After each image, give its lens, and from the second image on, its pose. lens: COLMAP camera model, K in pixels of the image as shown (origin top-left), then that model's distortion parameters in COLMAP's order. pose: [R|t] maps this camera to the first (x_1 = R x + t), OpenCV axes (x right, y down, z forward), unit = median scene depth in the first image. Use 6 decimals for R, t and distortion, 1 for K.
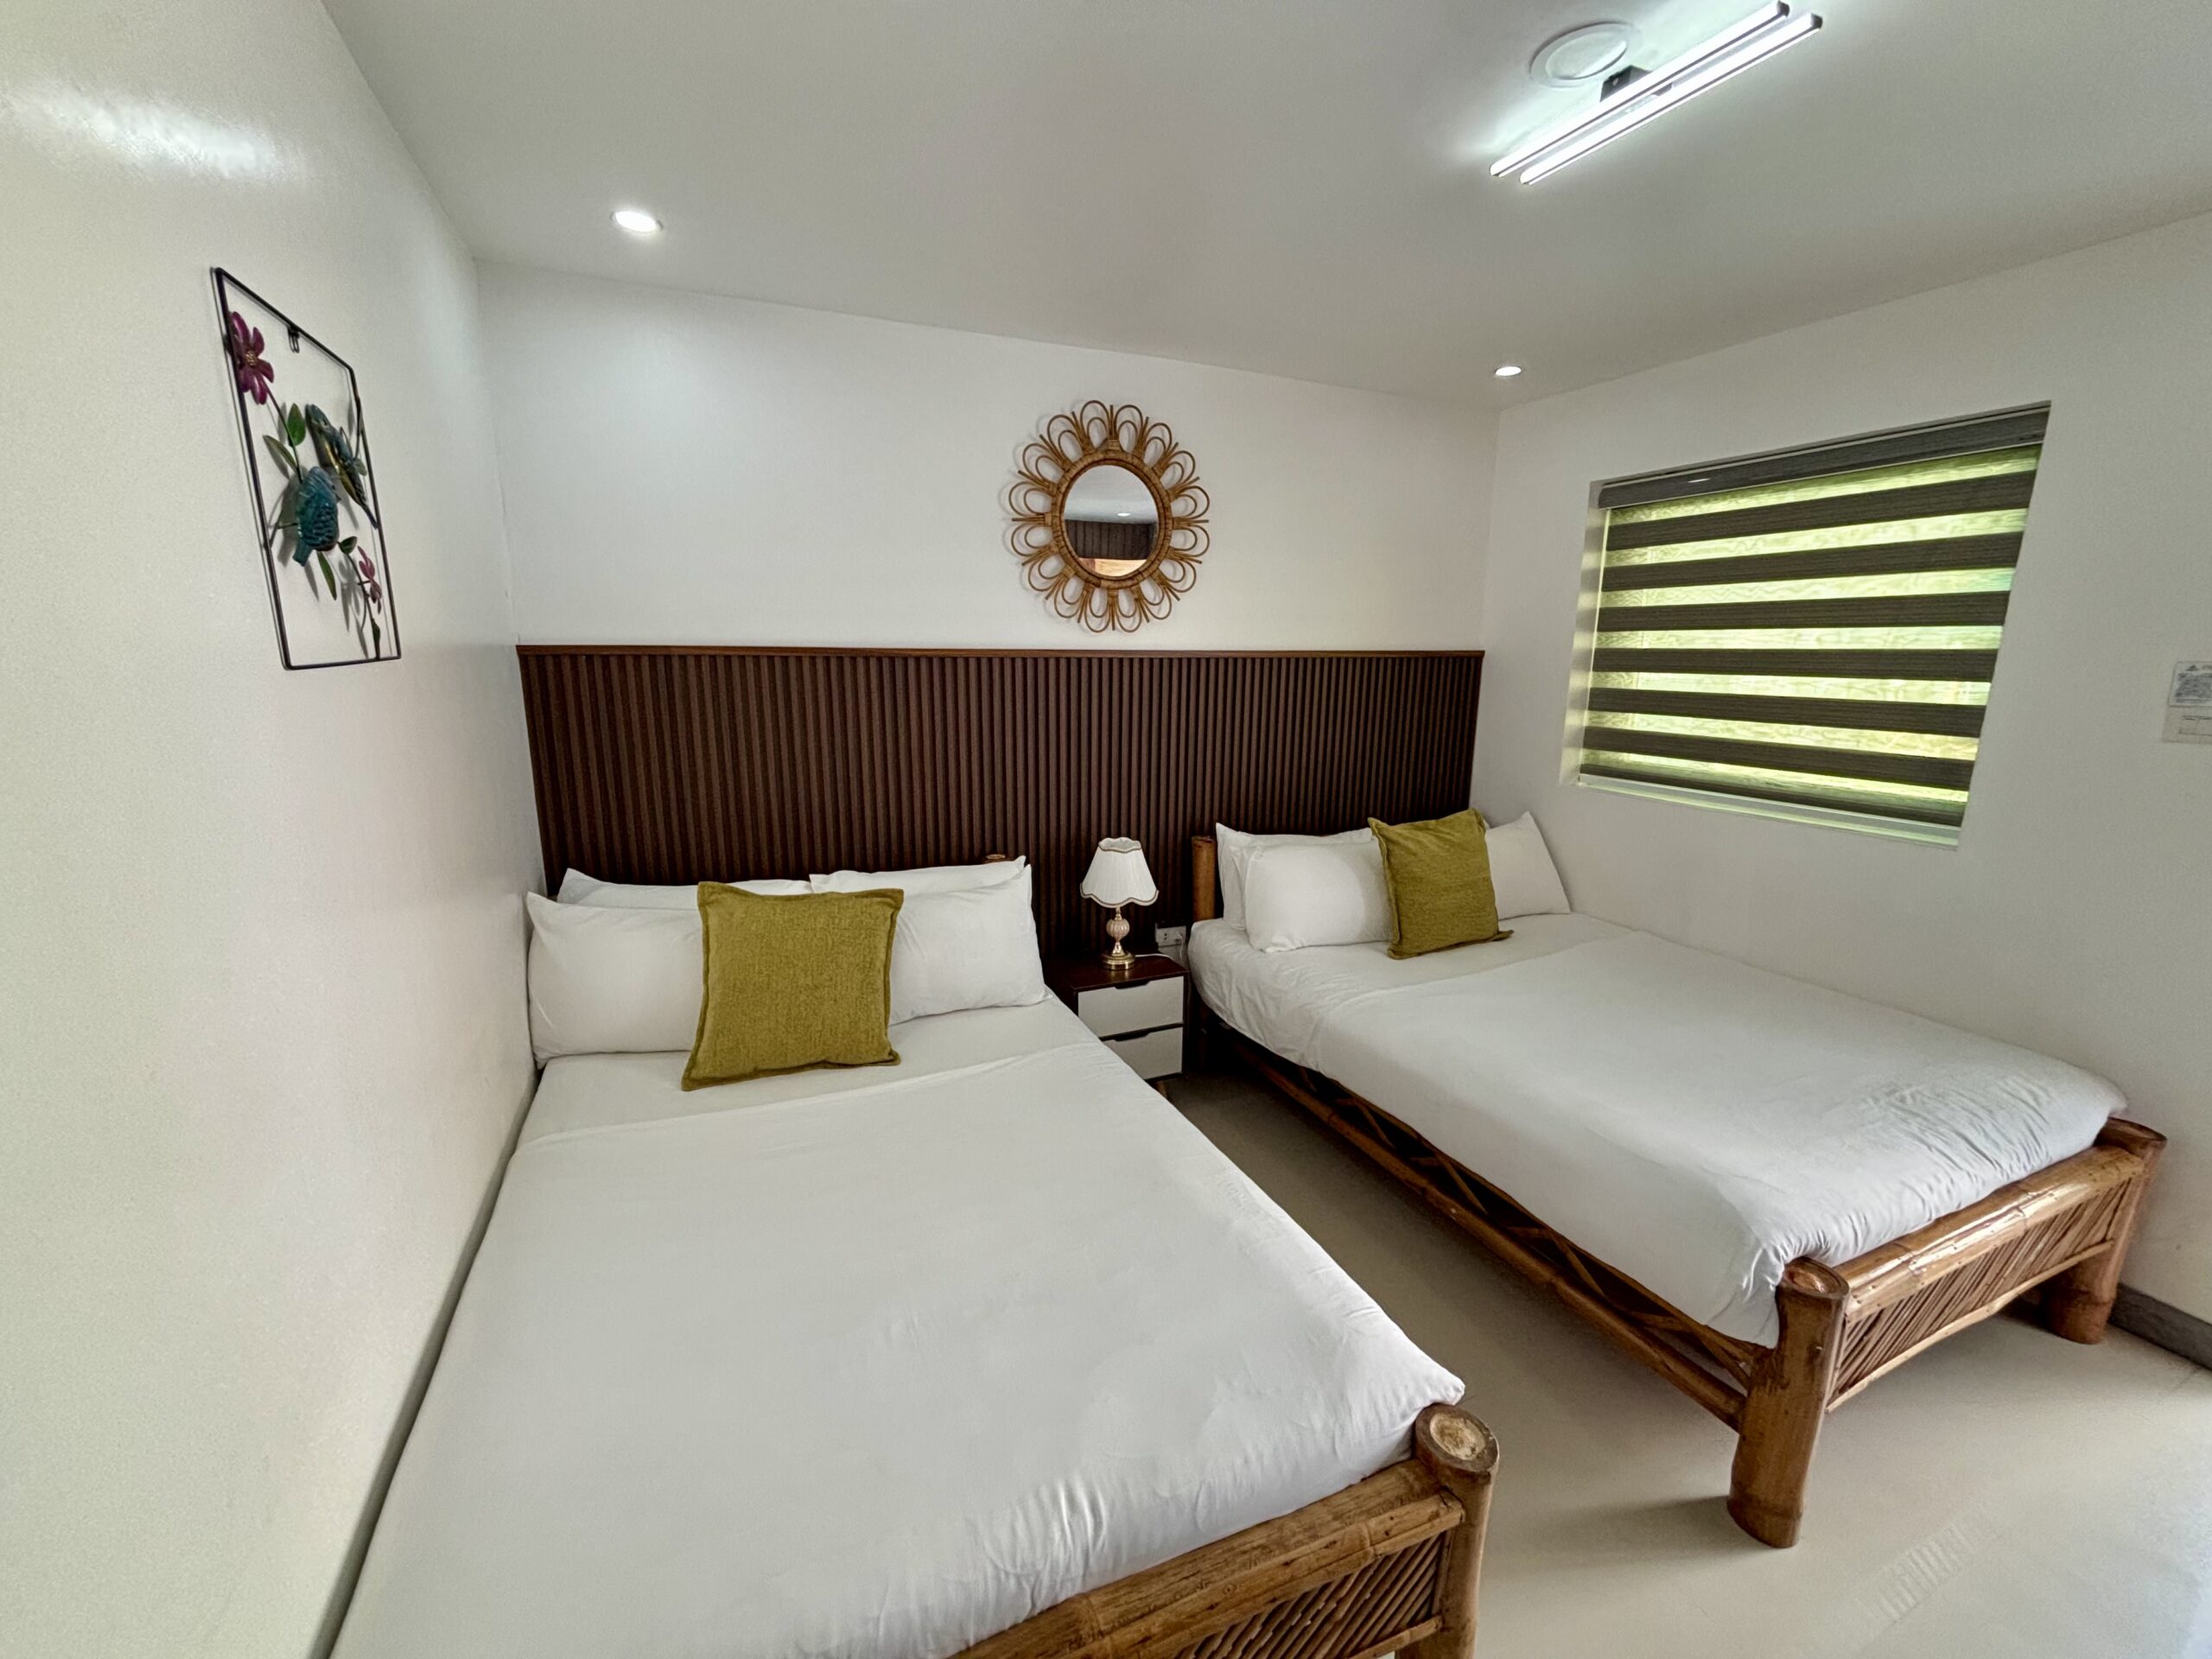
lens RADIAL K [[901.3, 0, 1106.0], [0, 901.3, 829.5], [0, 0, 1]] dist [0.065801, -0.000083]
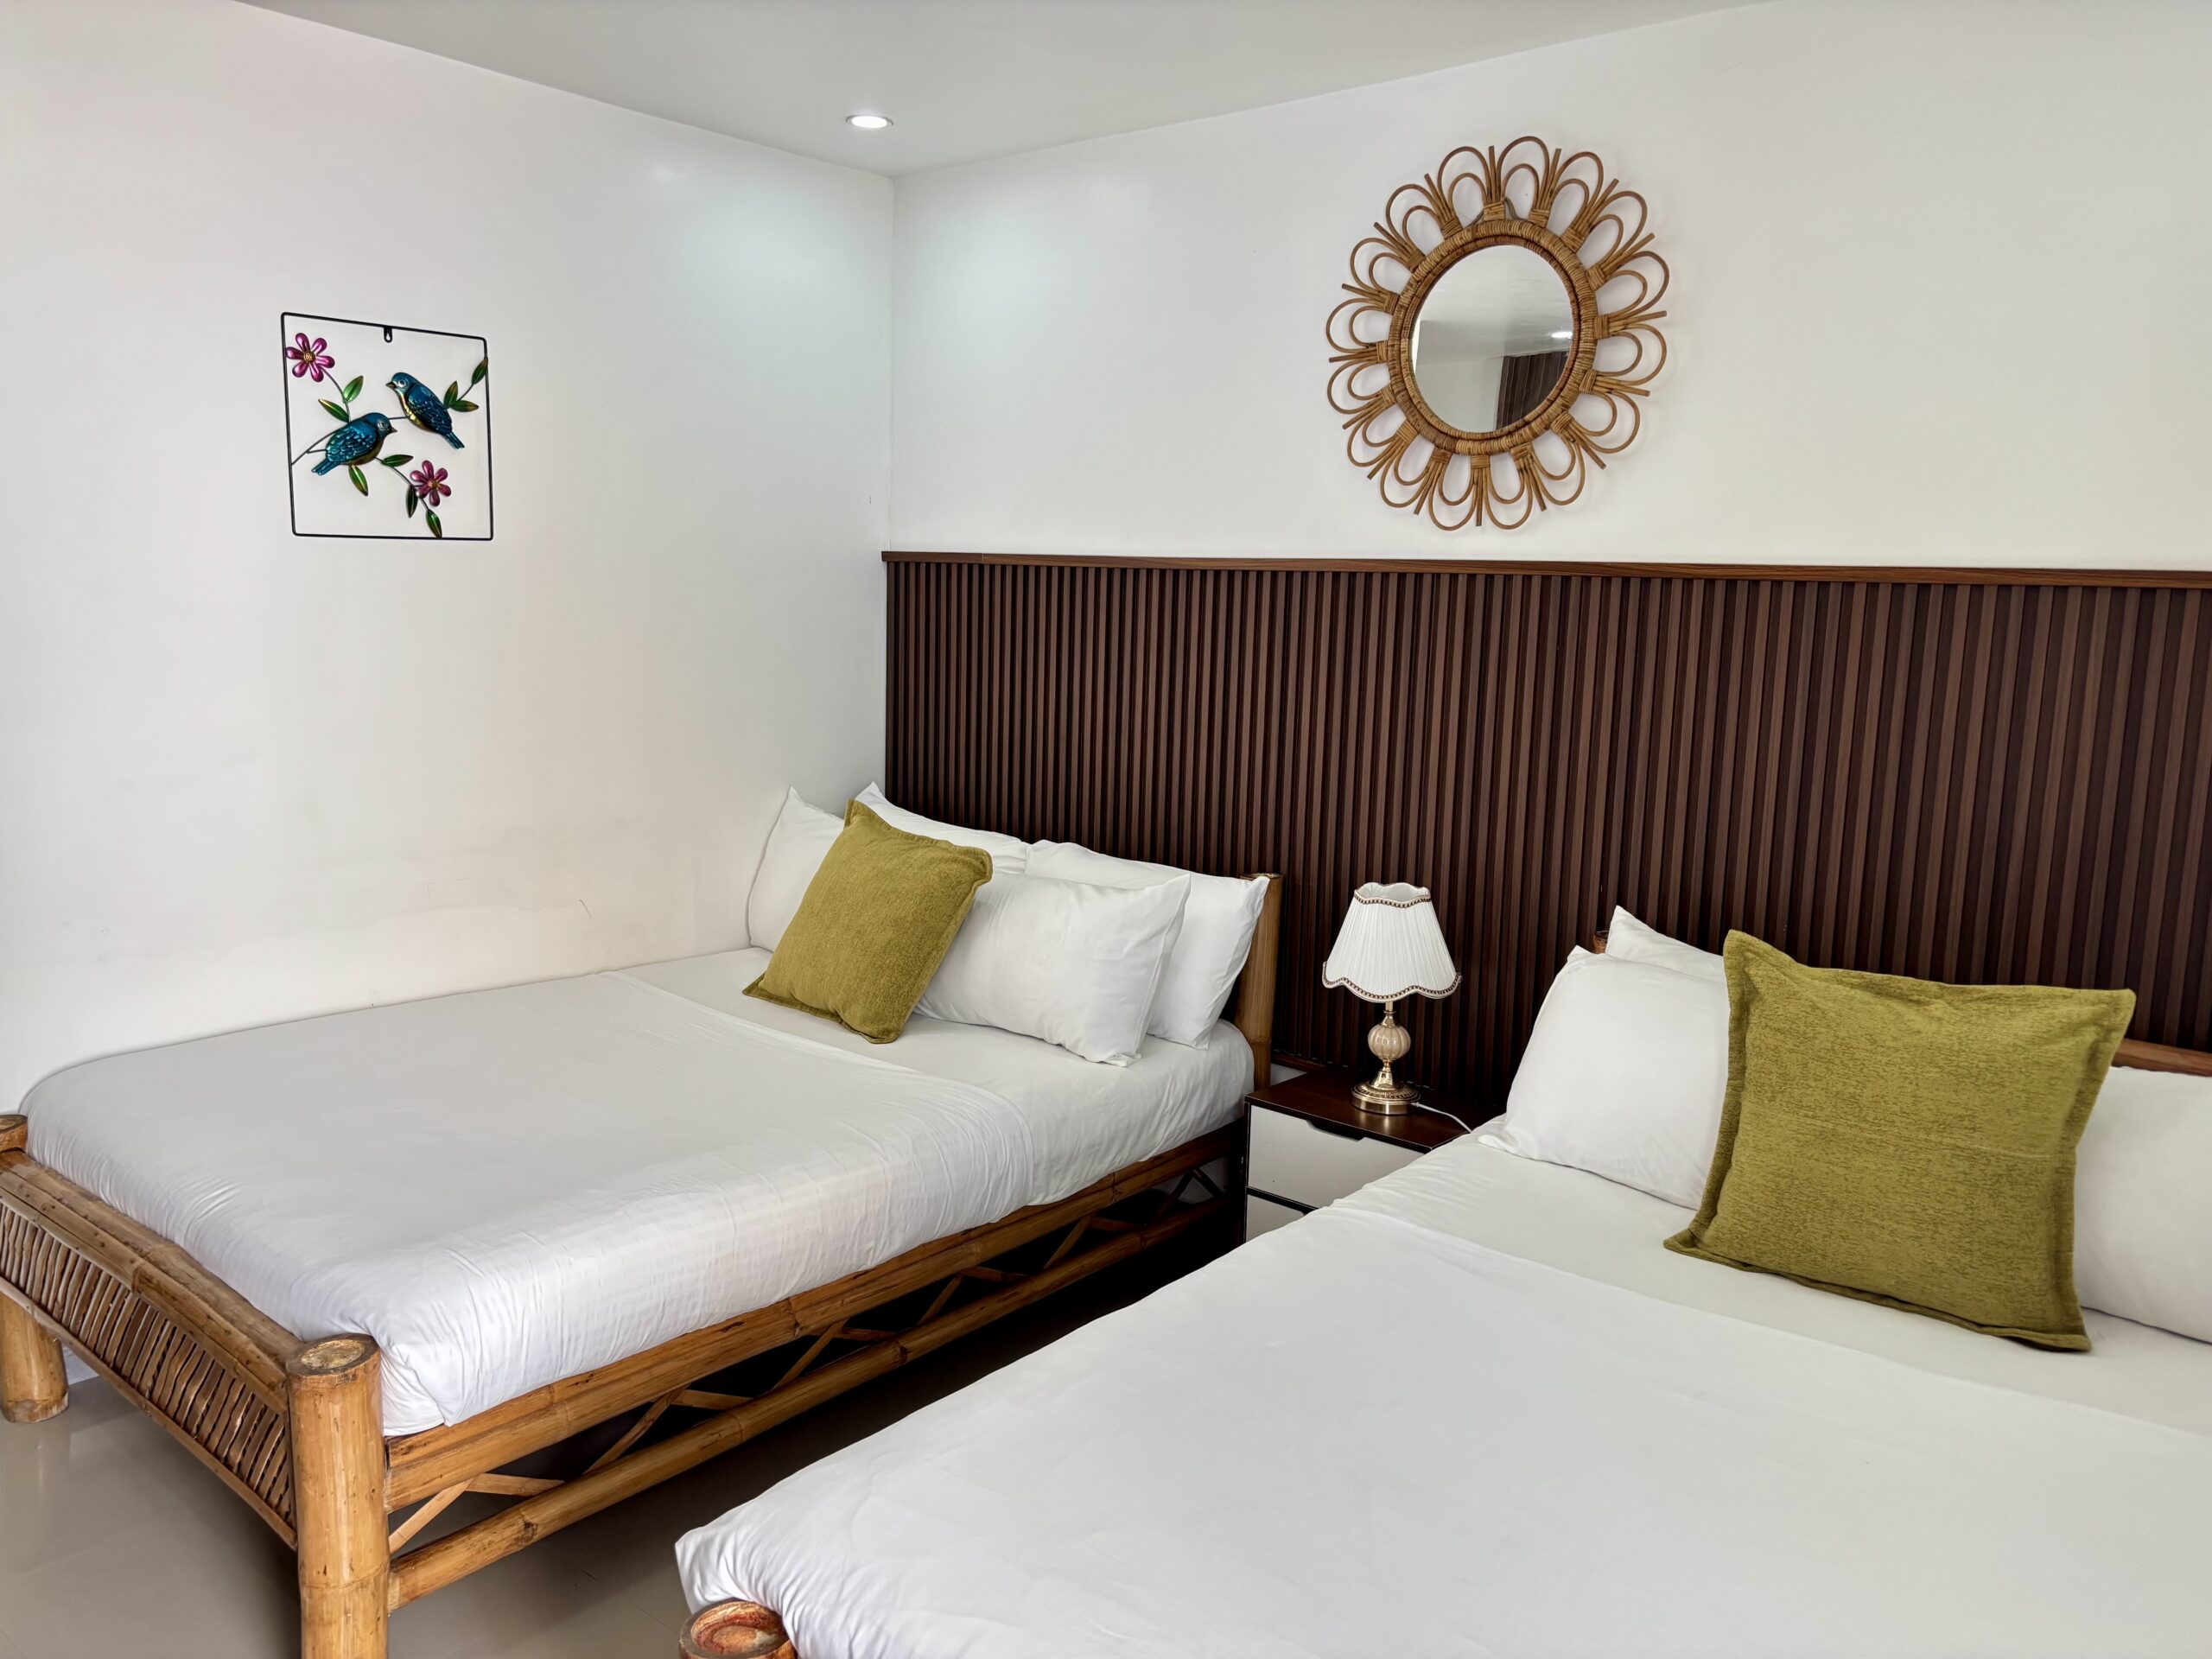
lens RADIAL K [[1687.4, 0, 1091.3], [0, 1687.4, 835.2], [0, 0, 1]] dist [0.048643, -0.051232]
pose [[0.424977, 0.140933, -0.894166, 0.904548], [-0.209847, 0.976235, 0.054133, -0.037761], [0.880545, 0.164633, 0.444451, 0.350297]]
